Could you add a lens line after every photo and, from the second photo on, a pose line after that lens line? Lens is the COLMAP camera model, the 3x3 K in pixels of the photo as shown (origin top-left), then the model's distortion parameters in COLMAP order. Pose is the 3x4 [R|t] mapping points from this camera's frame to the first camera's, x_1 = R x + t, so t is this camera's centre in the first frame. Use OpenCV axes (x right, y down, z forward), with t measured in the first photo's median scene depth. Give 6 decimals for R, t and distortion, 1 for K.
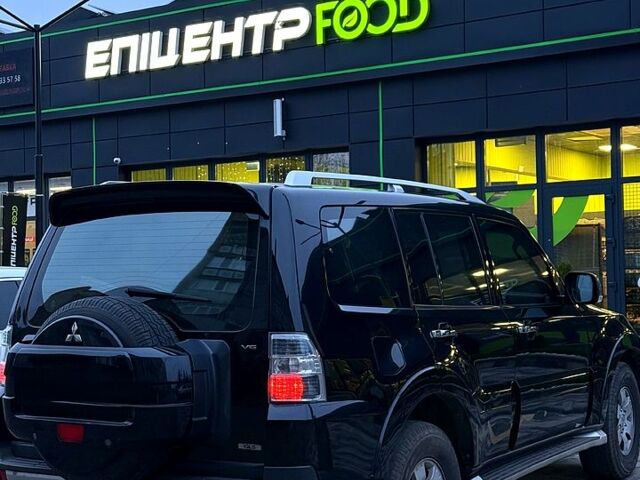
lens RADIAL K [[1278.9, 0, 320.6], [0, 1278.9, 270.5], [0, 0, 1]] dist [0.176660, -0.516667]
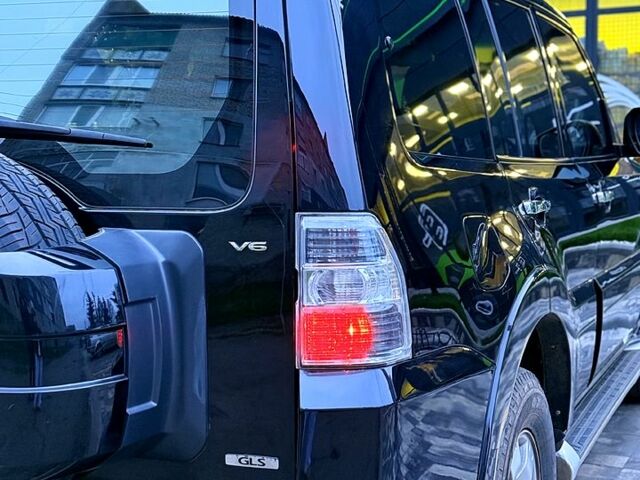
lens RADIAL K [[1275.1, 0, 320.0], [0, 1275.1, 240.0], [0, 0, 1]] dist [0.134690, -0.044085]
pose [[0.984977, -0.021566, 0.171335, -0.107240], [0.003313, 0.994348, 0.106116, 0.009584], [-0.172655, -0.103954, 0.979481, 0.548310]]
